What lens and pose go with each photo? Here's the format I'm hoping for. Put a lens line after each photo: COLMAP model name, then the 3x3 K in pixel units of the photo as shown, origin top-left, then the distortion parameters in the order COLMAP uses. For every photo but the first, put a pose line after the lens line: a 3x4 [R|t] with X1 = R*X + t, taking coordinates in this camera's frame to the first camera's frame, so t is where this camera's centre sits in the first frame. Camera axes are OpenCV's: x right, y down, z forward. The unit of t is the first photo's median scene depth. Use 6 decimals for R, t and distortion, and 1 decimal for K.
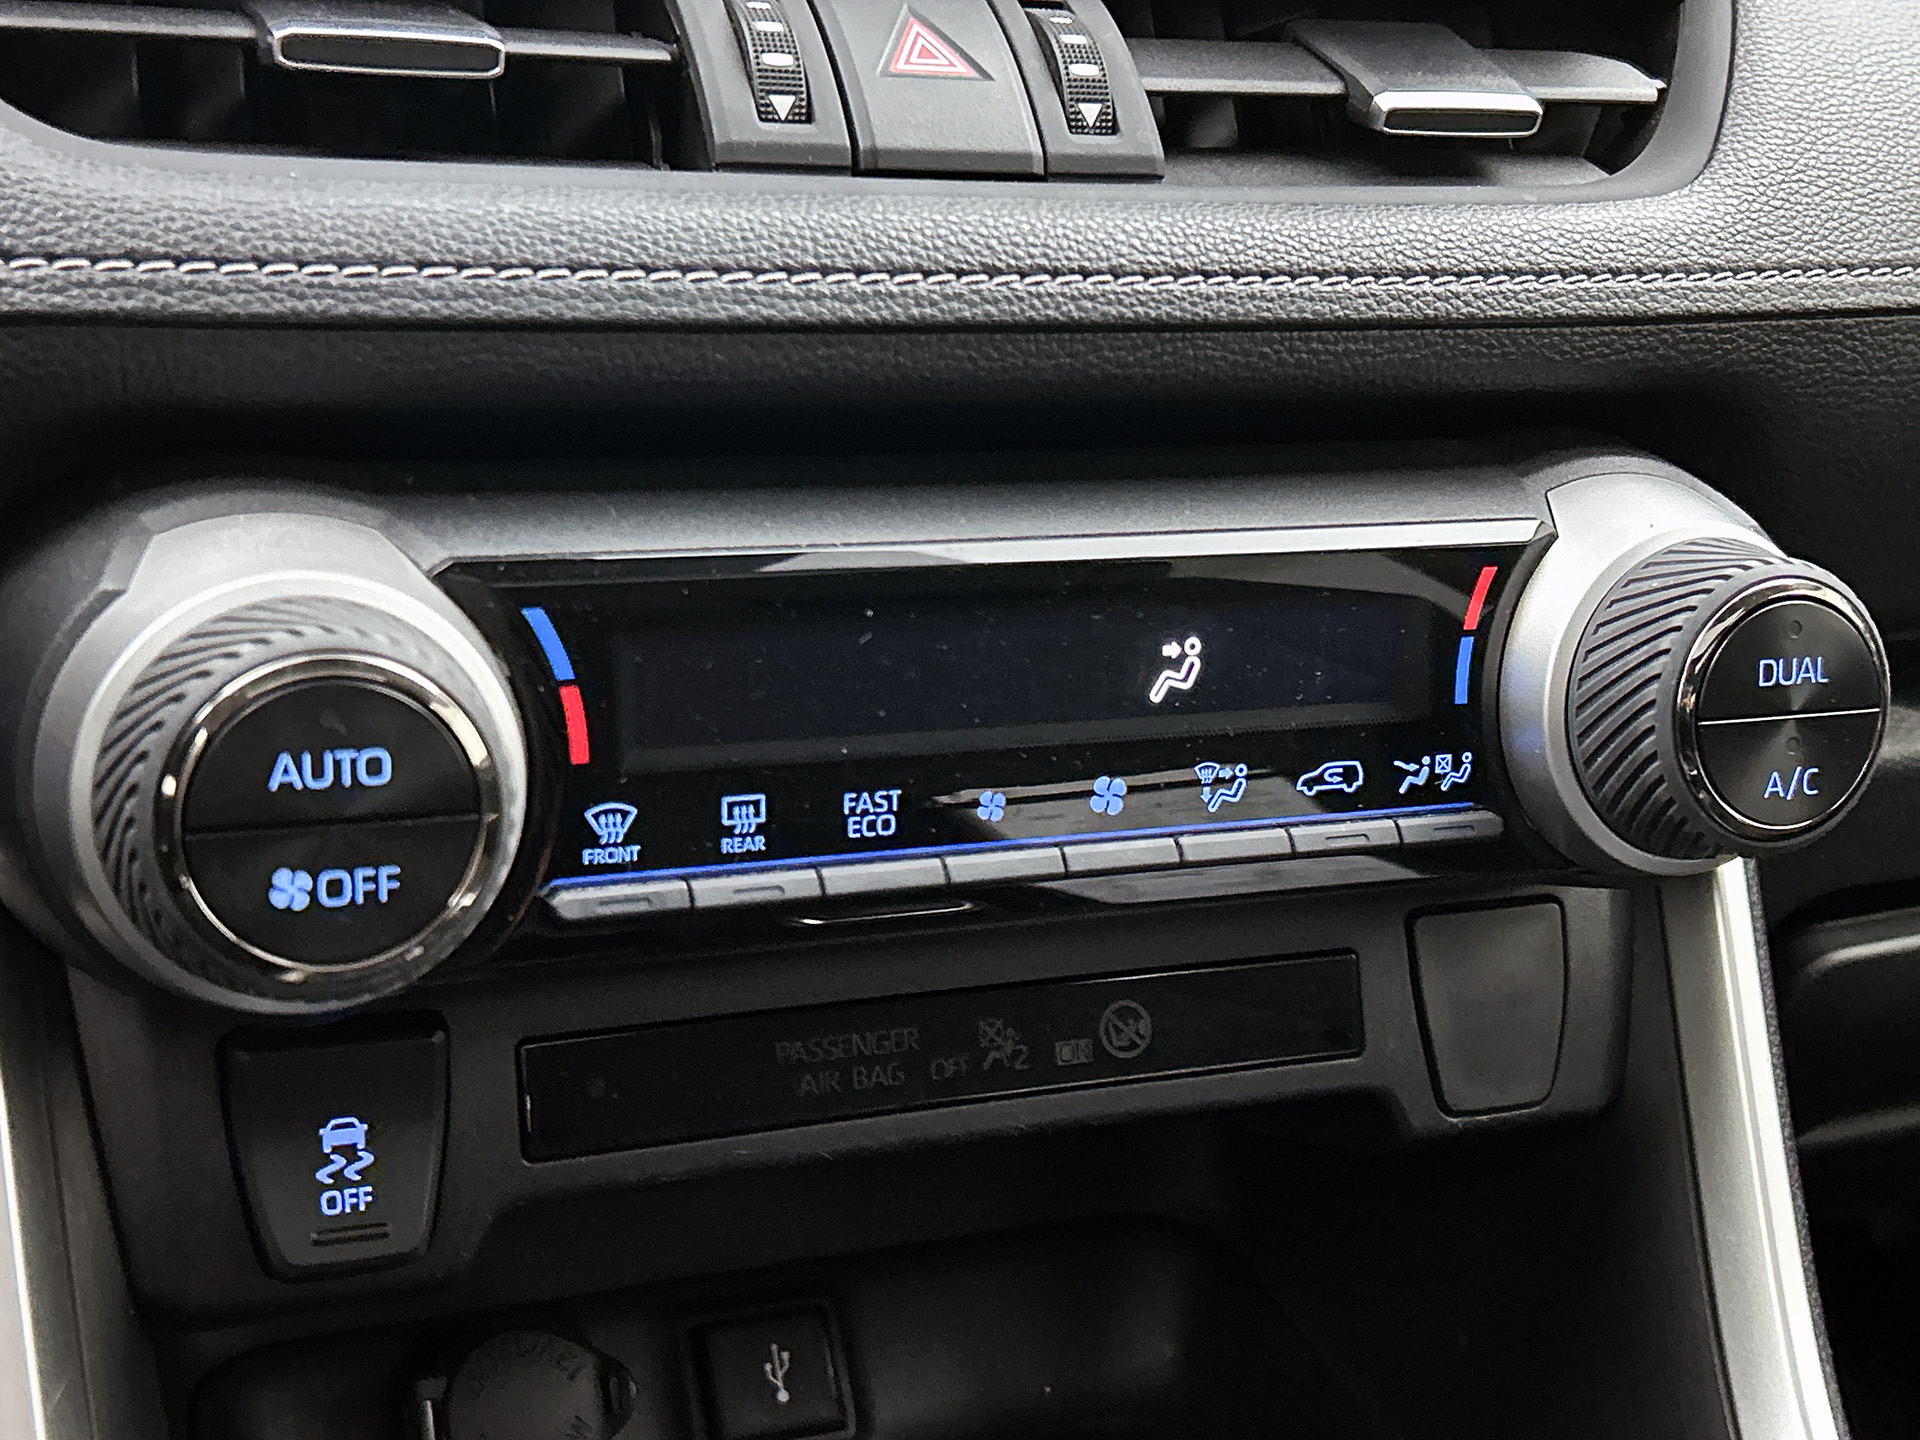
lens RADIAL K [[2630.0, 0, 952.5], [0, 2630.0, 707.4], [0, 0, 1]] dist [0.034016, 0.000000]
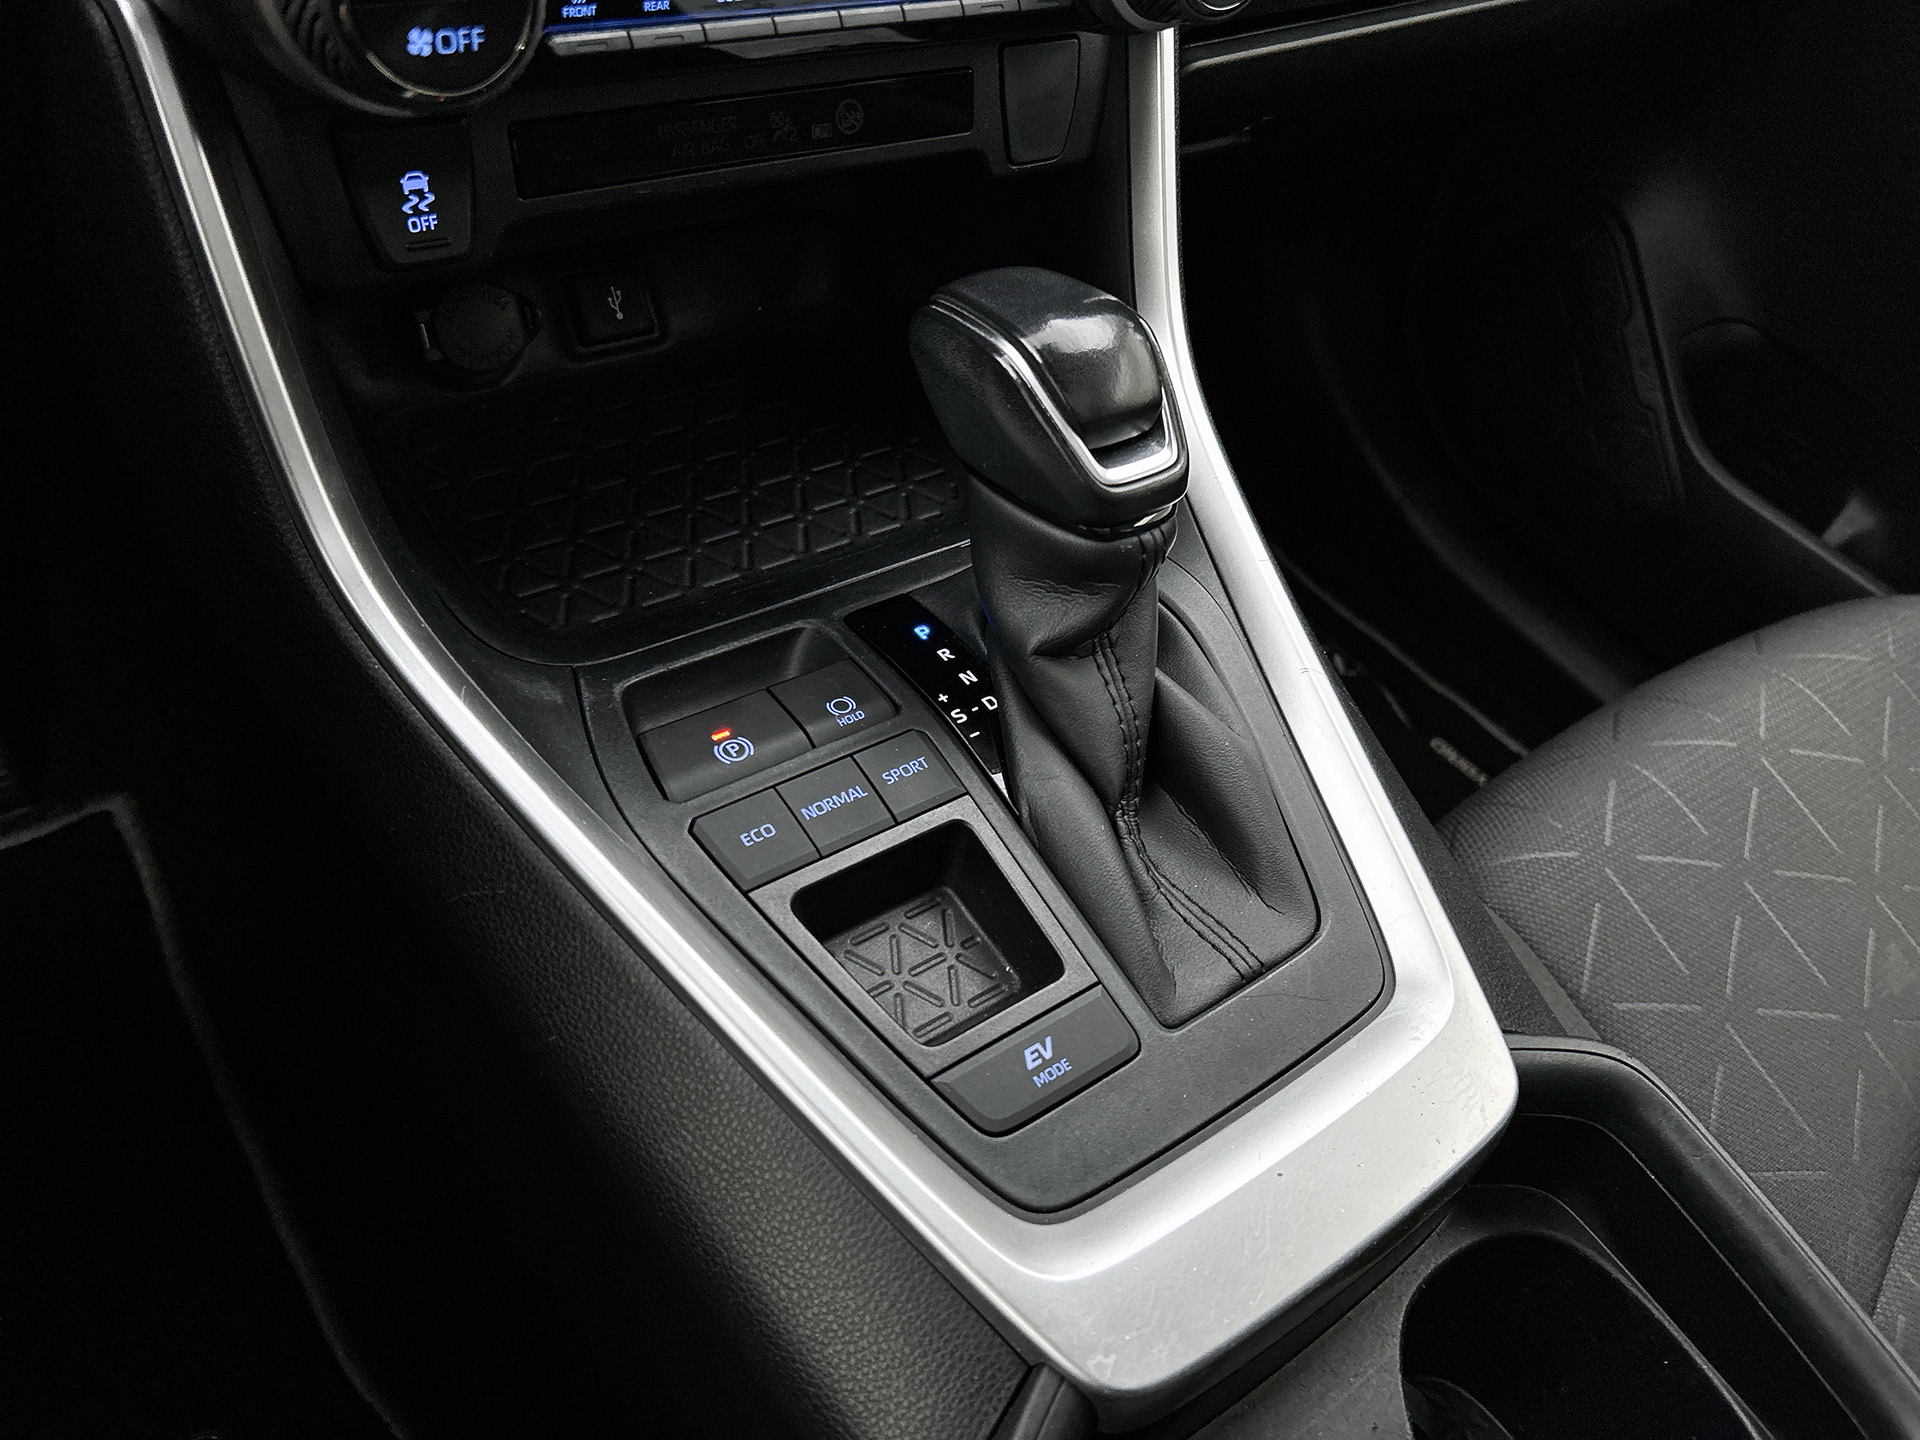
lens RADIAL K [[1479.0, 0, 949.9], [0, 1479.0, 714.8], [0, 0, 1]] dist [0.053855, -0.061131]
pose [[0.966989, -0.076815, 0.242965, -0.148955], [-0.061628, 0.854678, 0.515488, -0.055577], [-0.247254, -0.513444, 0.821730, -0.034895]]
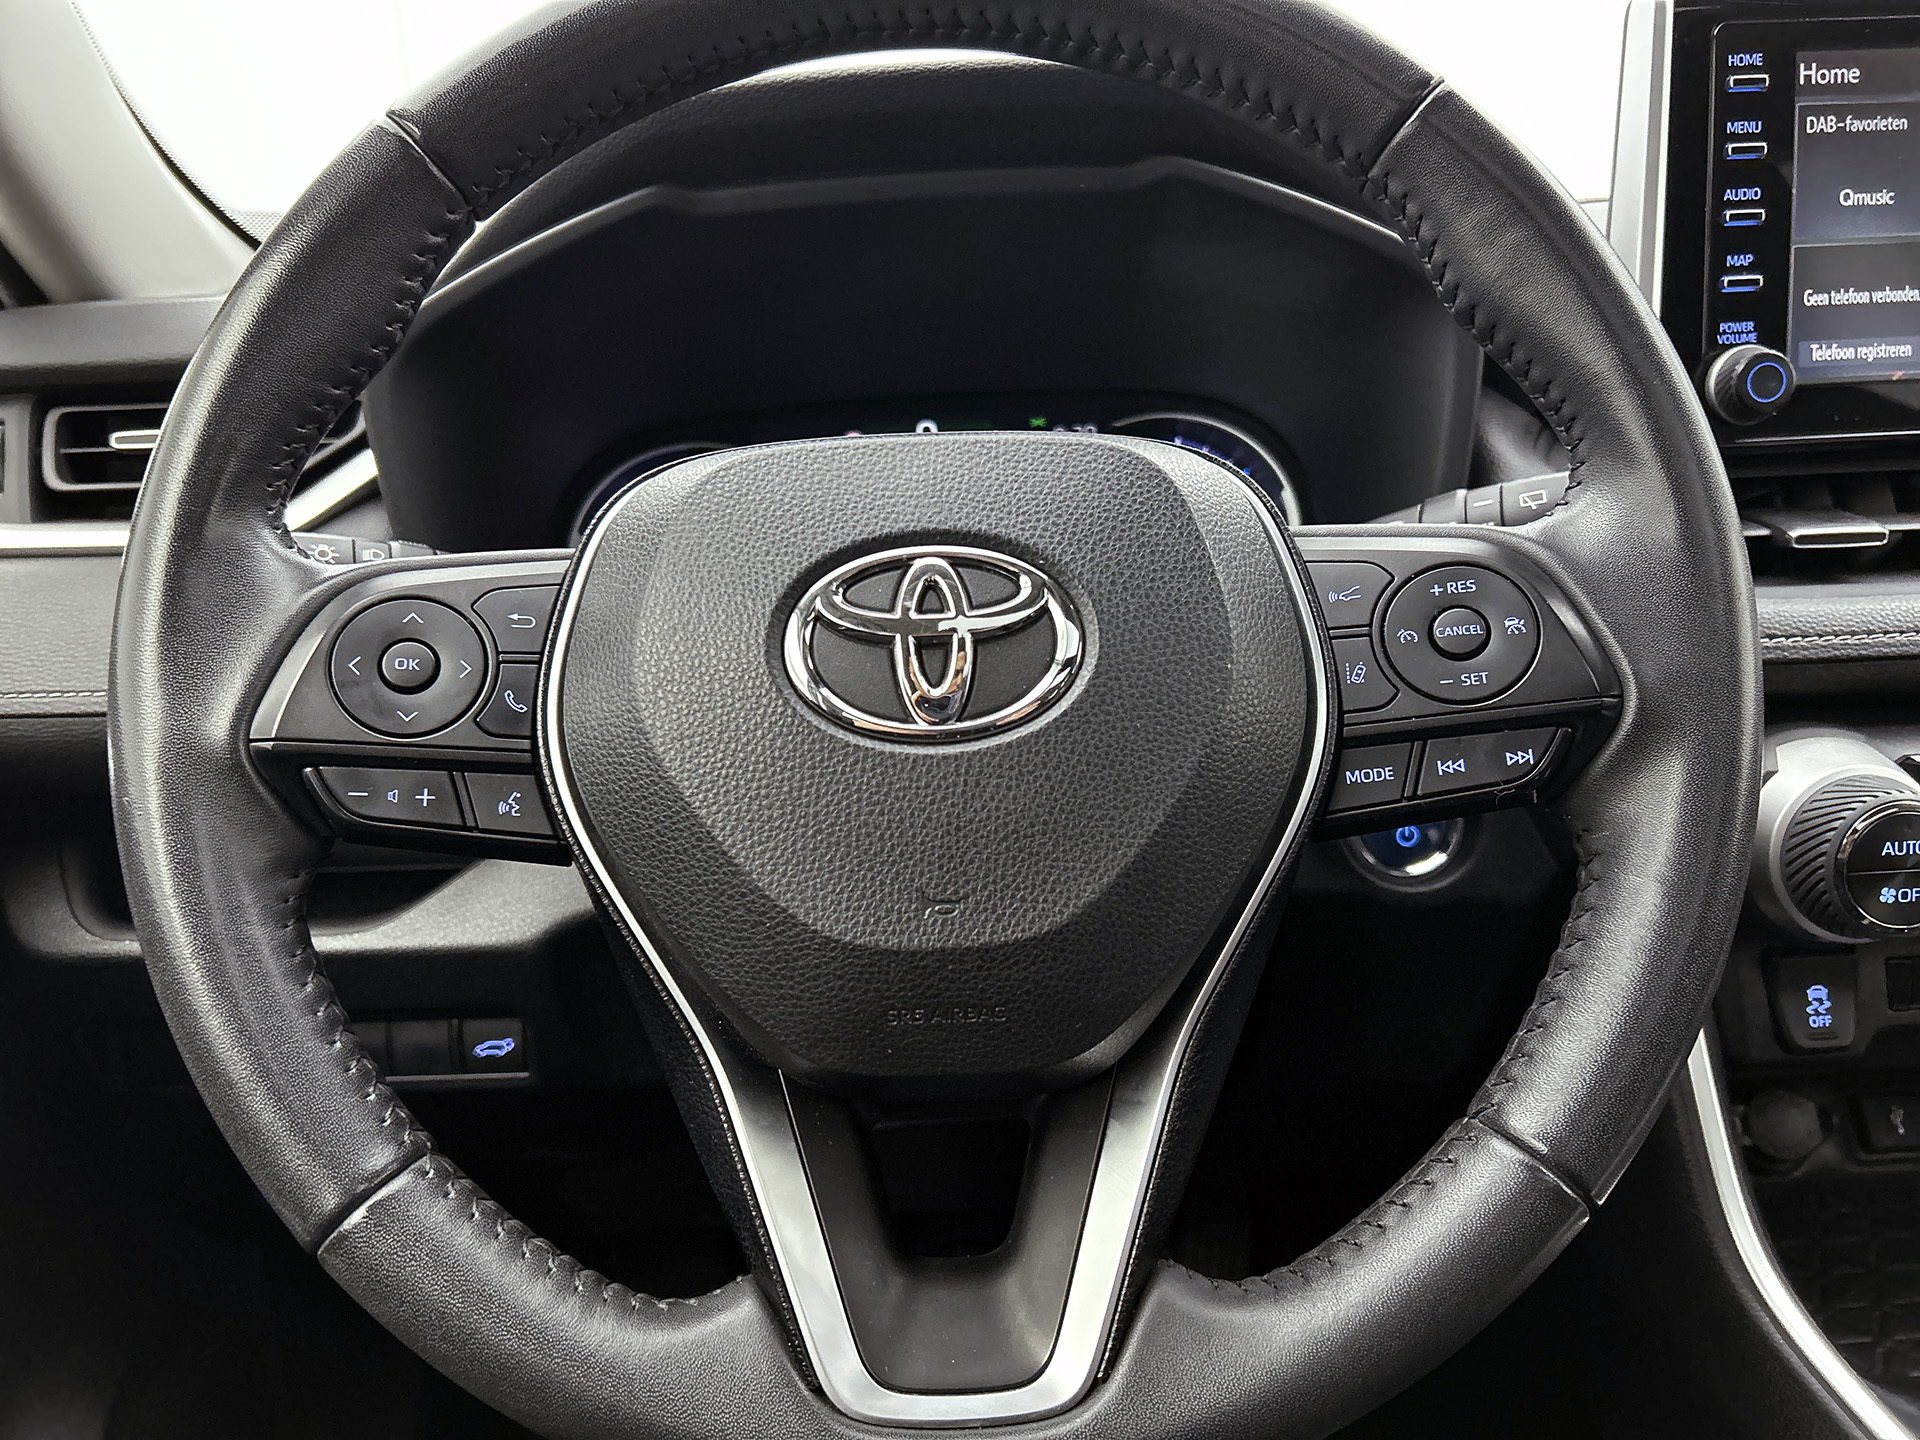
lens RADIAL K [[1479.0, 0, 912.0], [0, 1479.0, 721.2], [0, 0, 1]] dist [0.053855, -0.061131]
pose [[0.924533, -0.004574, -0.381073, -0.440723], [-0.001788, 0.999865, -0.016342, -0.055699], [0.381097, 0.015790, 0.924400, -0.523822]]
